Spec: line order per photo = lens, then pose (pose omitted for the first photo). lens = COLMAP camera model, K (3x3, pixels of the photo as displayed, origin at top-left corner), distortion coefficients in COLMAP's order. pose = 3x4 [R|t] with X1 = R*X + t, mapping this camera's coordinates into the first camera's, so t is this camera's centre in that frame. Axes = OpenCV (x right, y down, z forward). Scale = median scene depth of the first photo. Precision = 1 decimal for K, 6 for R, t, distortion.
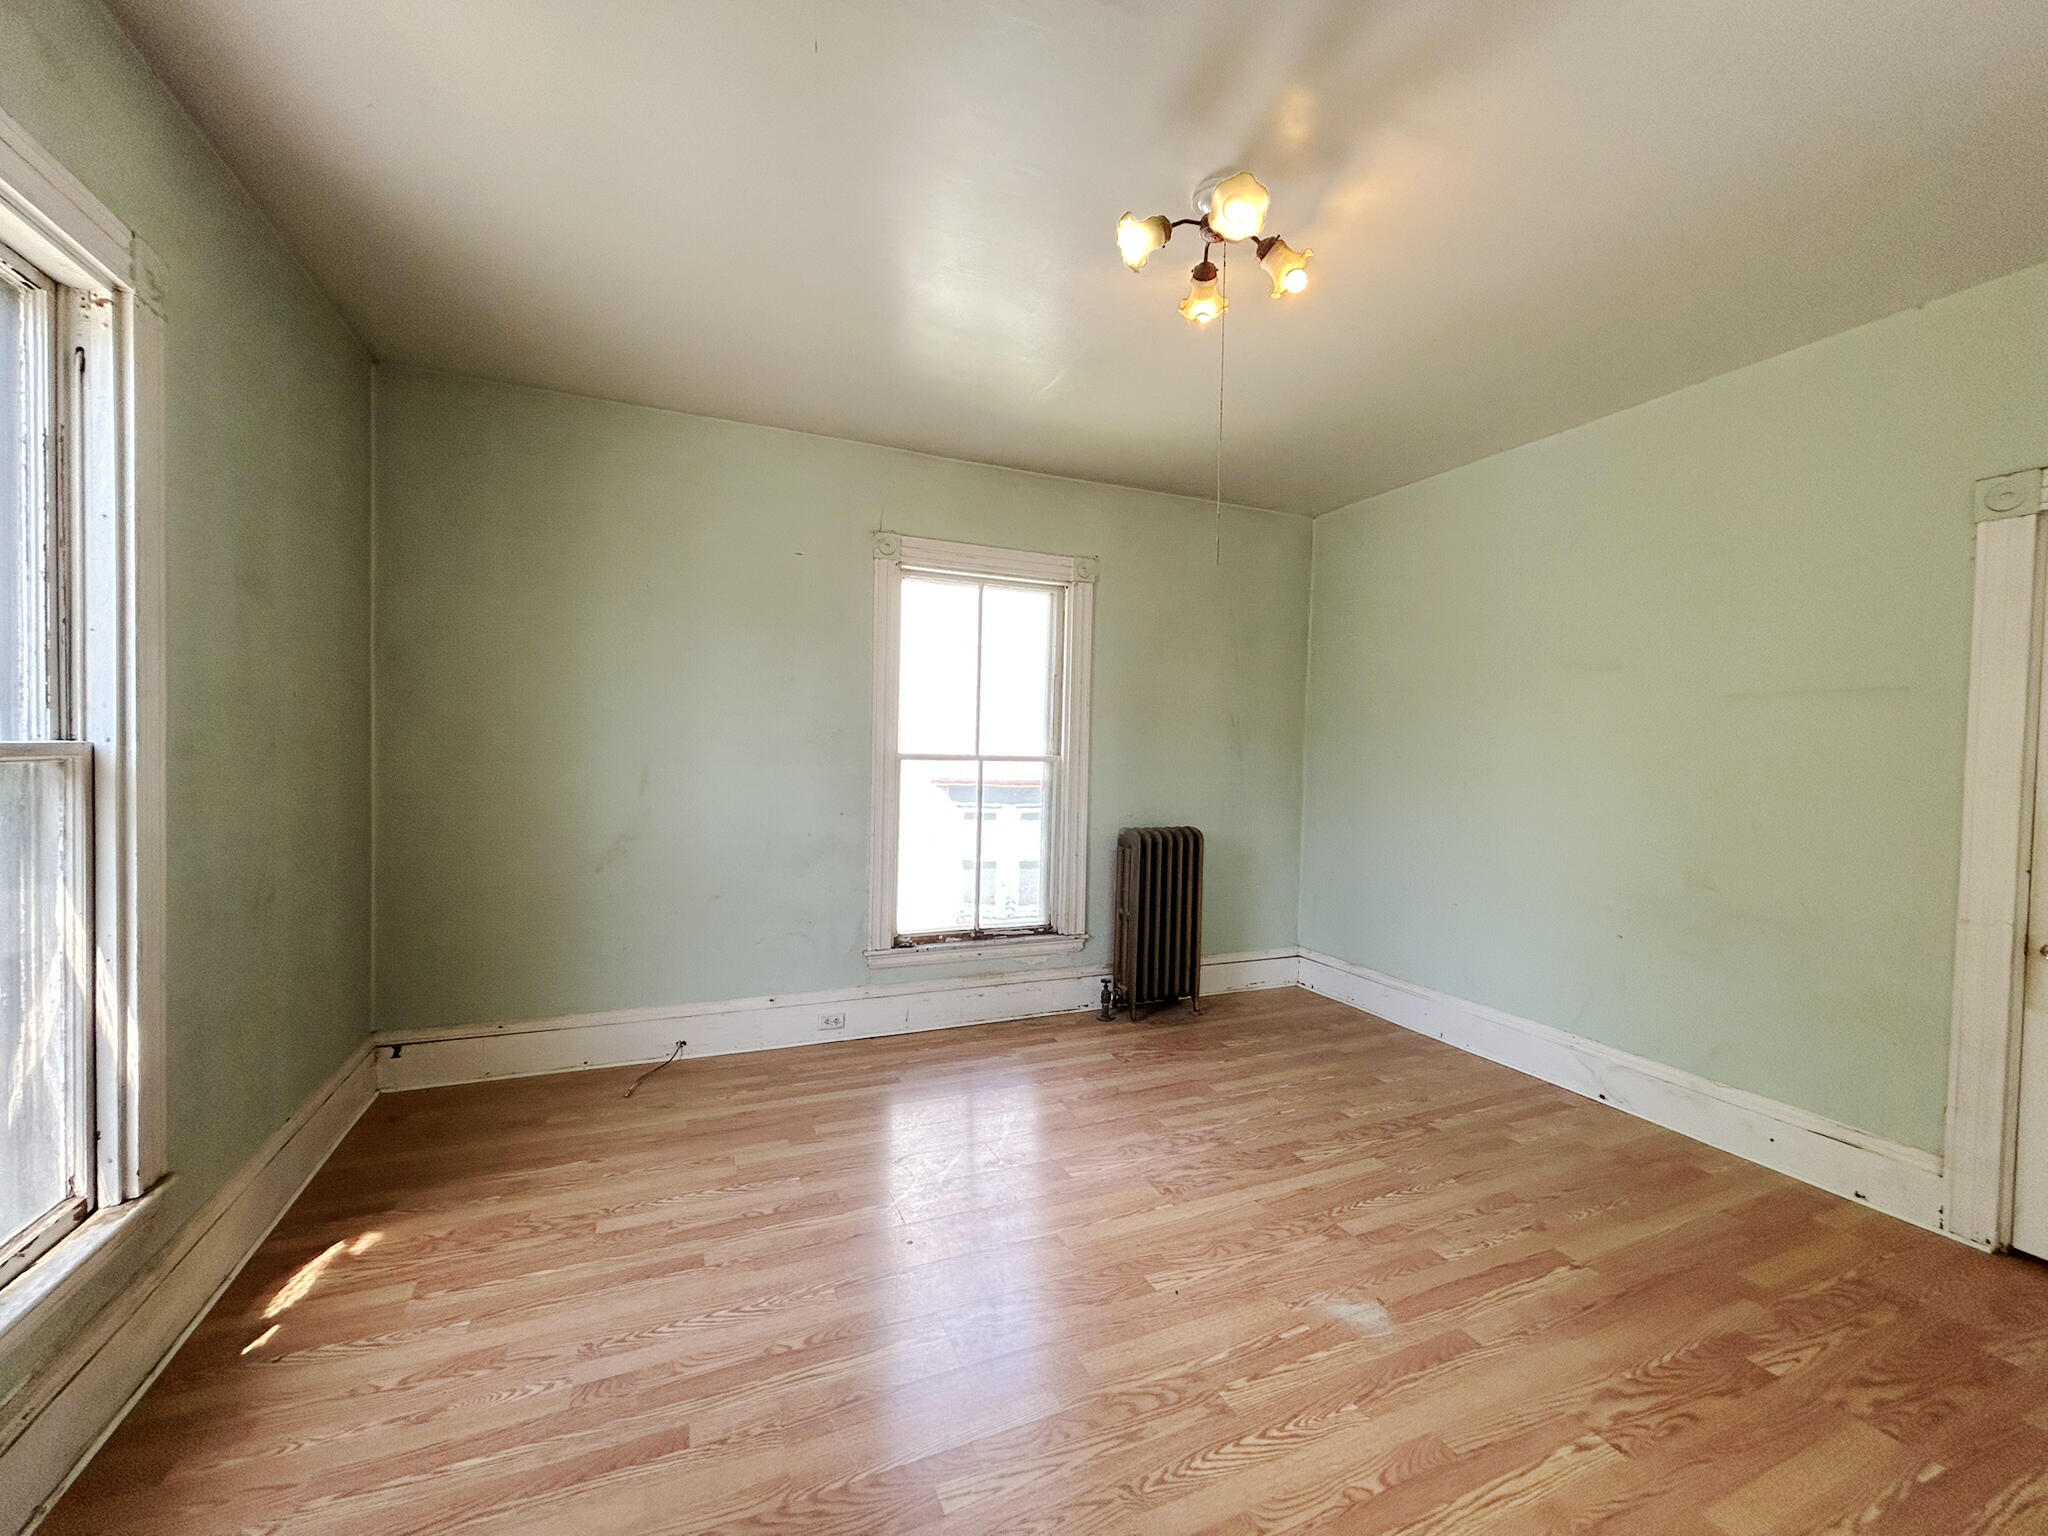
lens RADIAL K [[824.8, 0, 1022.8], [0, 824.8, 765.1], [0, 0, 1]] dist [-0.000014, 0.000985]
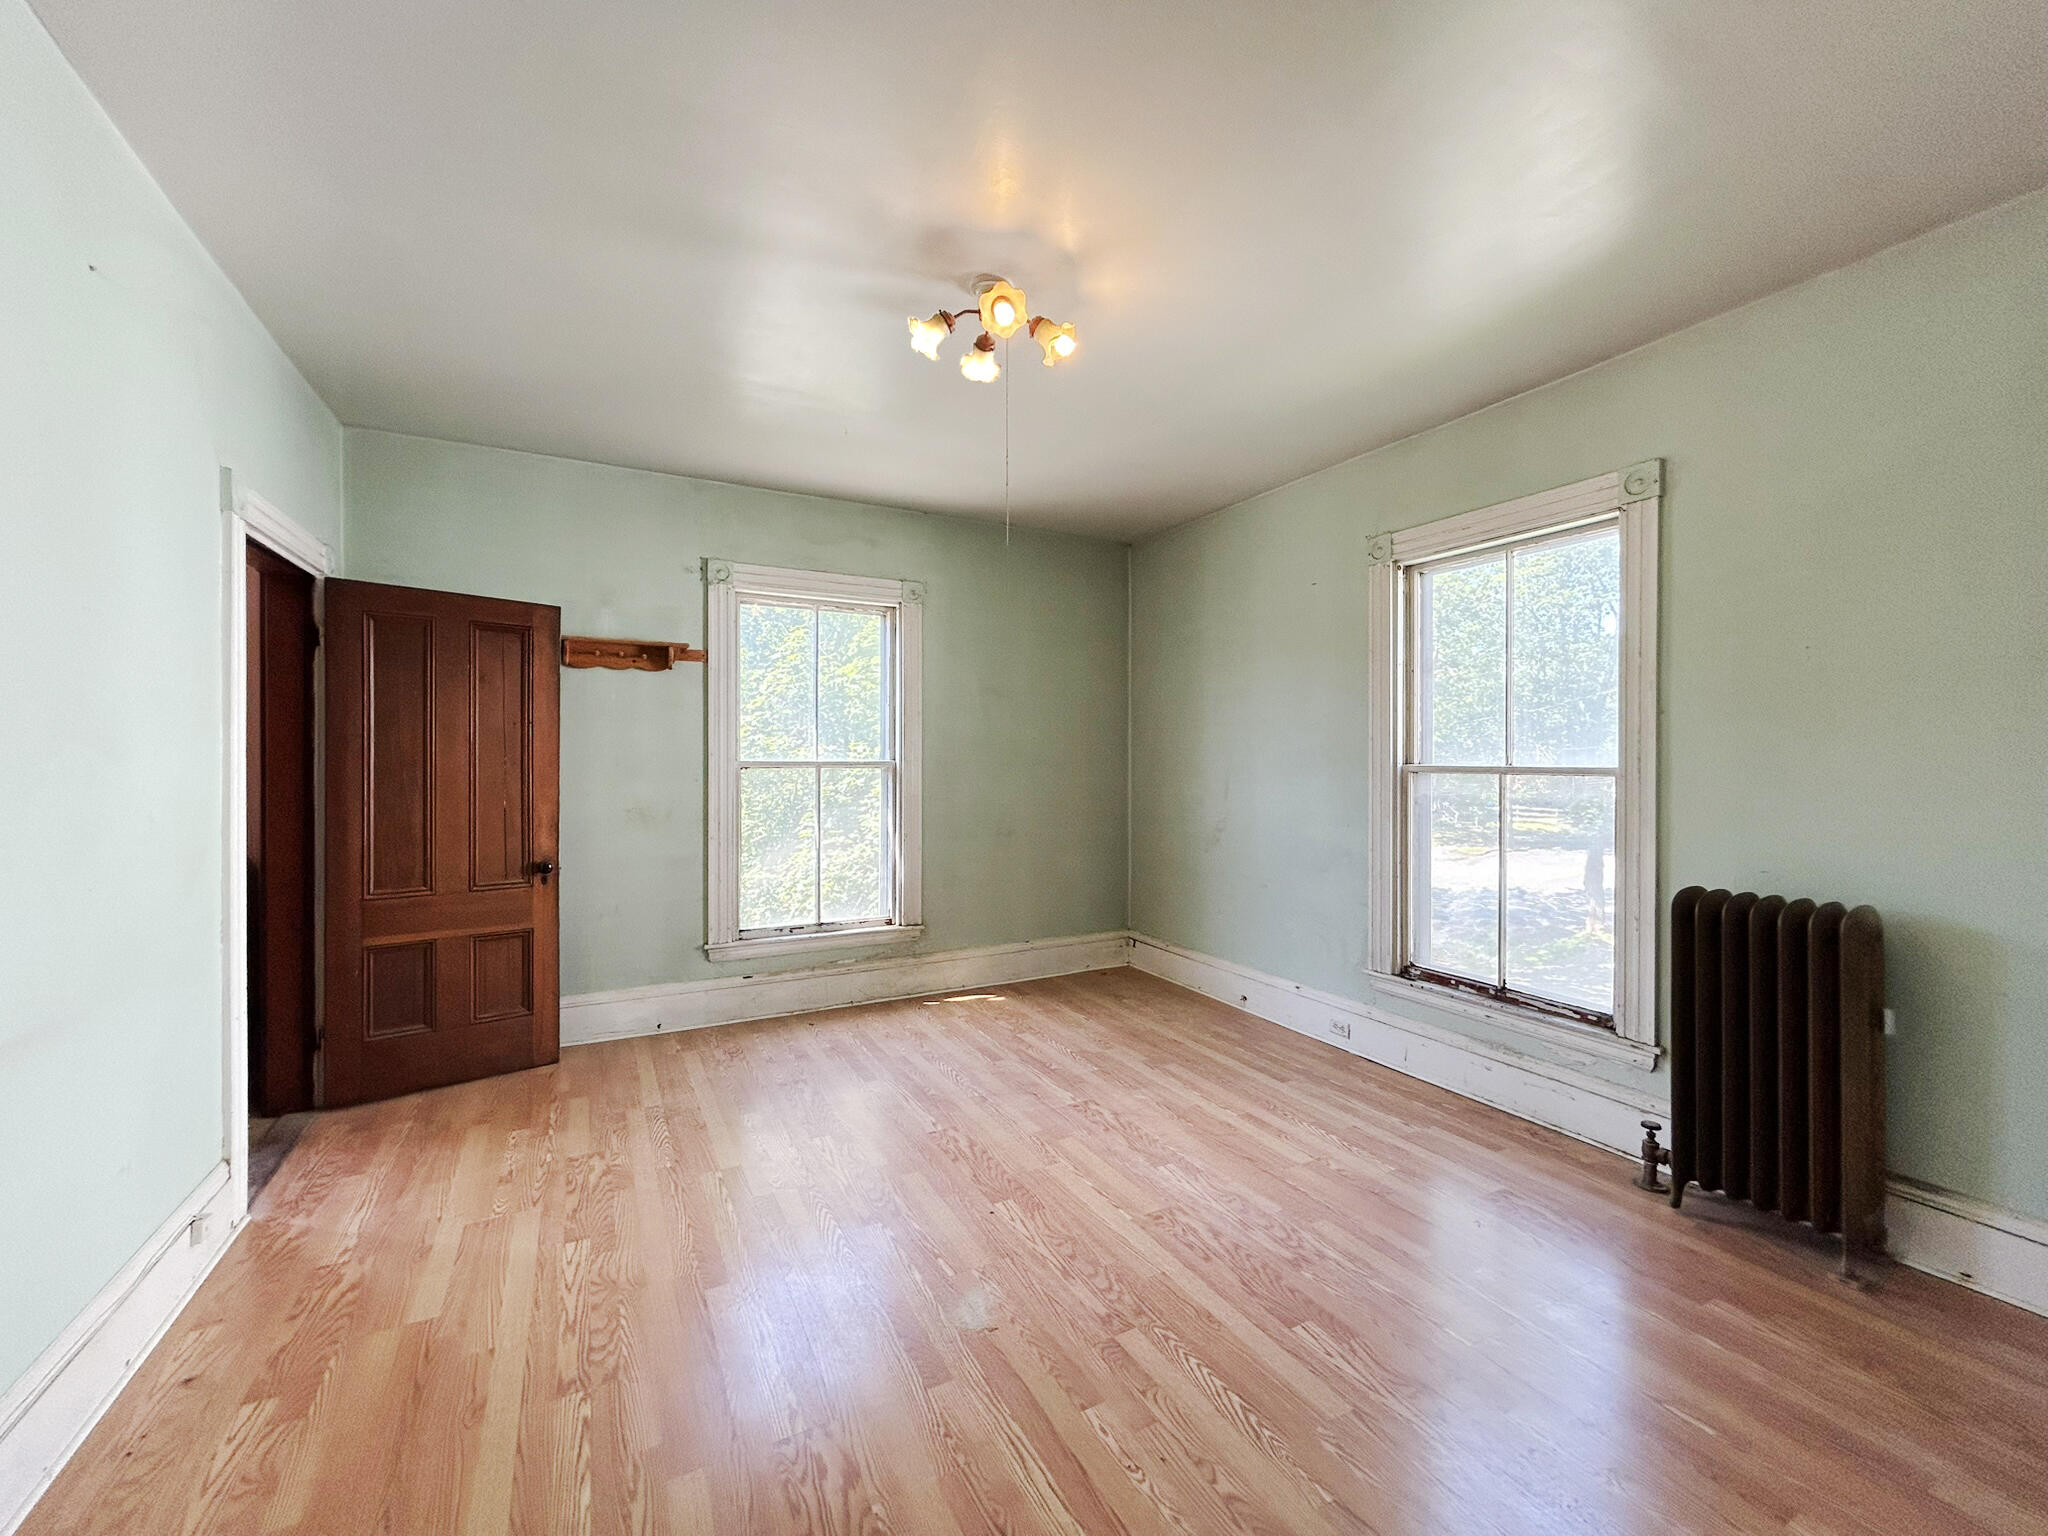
lens RADIAL K [[824.8, 0, 1022.8], [0, 824.8, 765.1], [0, 0, 1]] dist [-0.000014, 0.000985]
pose [[0.080516, -0.014956, -0.996641, 0.825515], [-0.022029, 0.999616, -0.016780, 0.011863], [0.996510, 0.023306, 0.080156, 0.561971]]
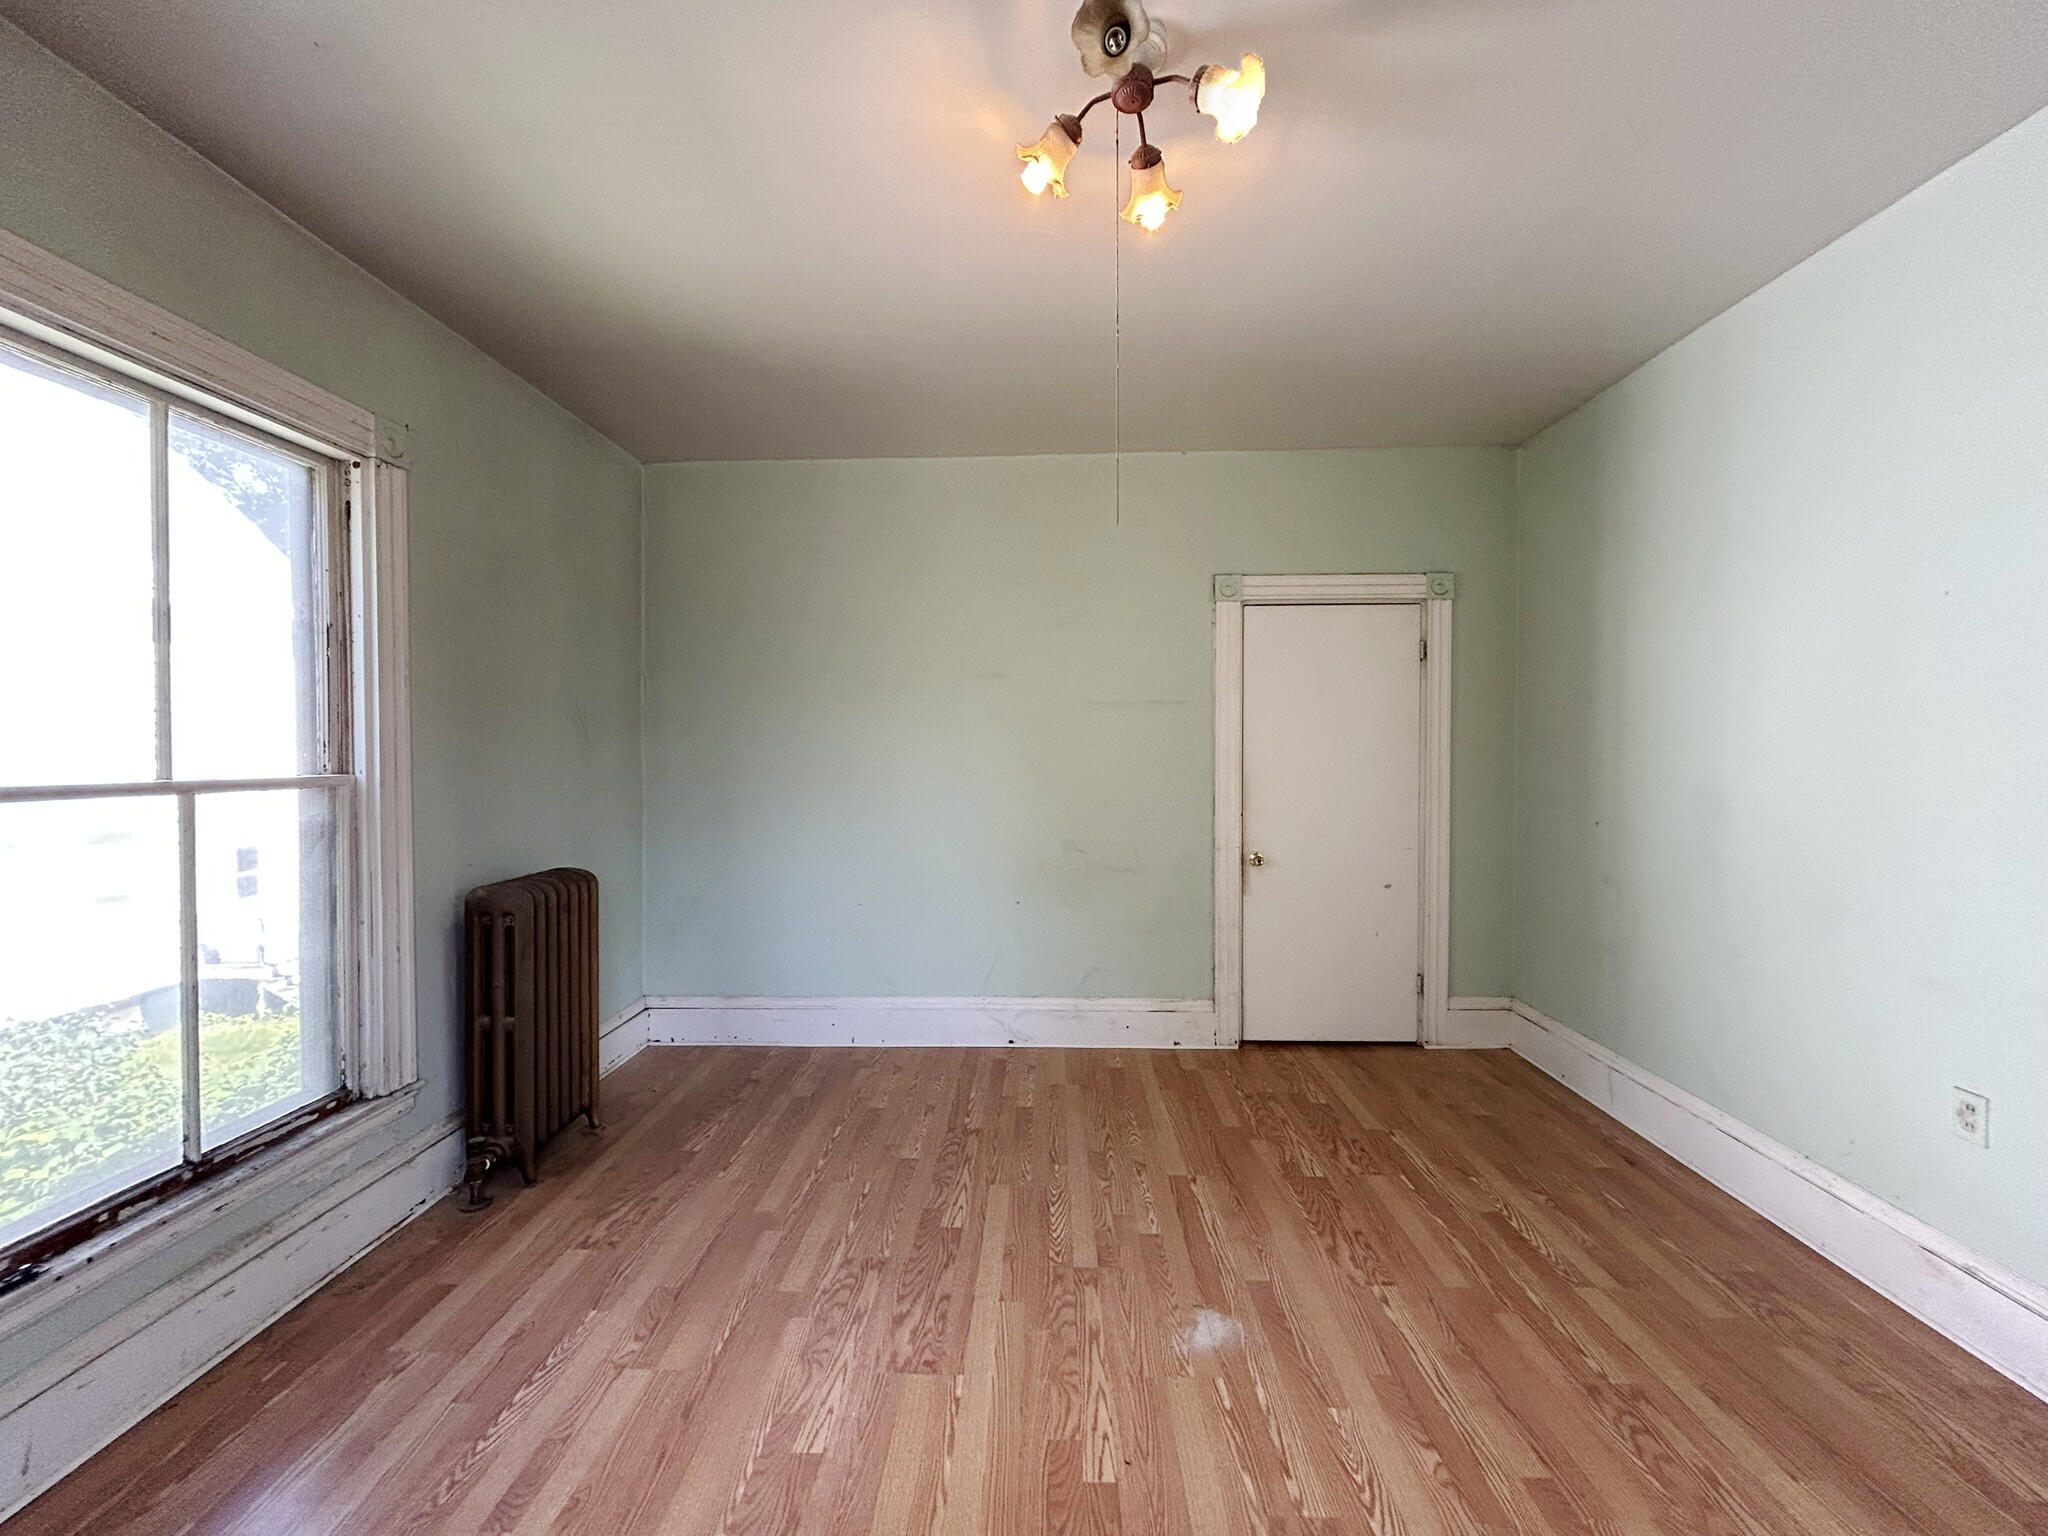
lens RADIAL K [[824.8, 0, 1022.8], [0, 824.8, 765.1], [0, 0, 1]] dist [-0.000014, 0.000985]
pose [[0.425180, -0.039189, 0.904260, -0.316052], [0.032243, 0.999084, 0.028138, -0.022255], [-0.904534, 0.017193, 0.426054, 0.450275]]
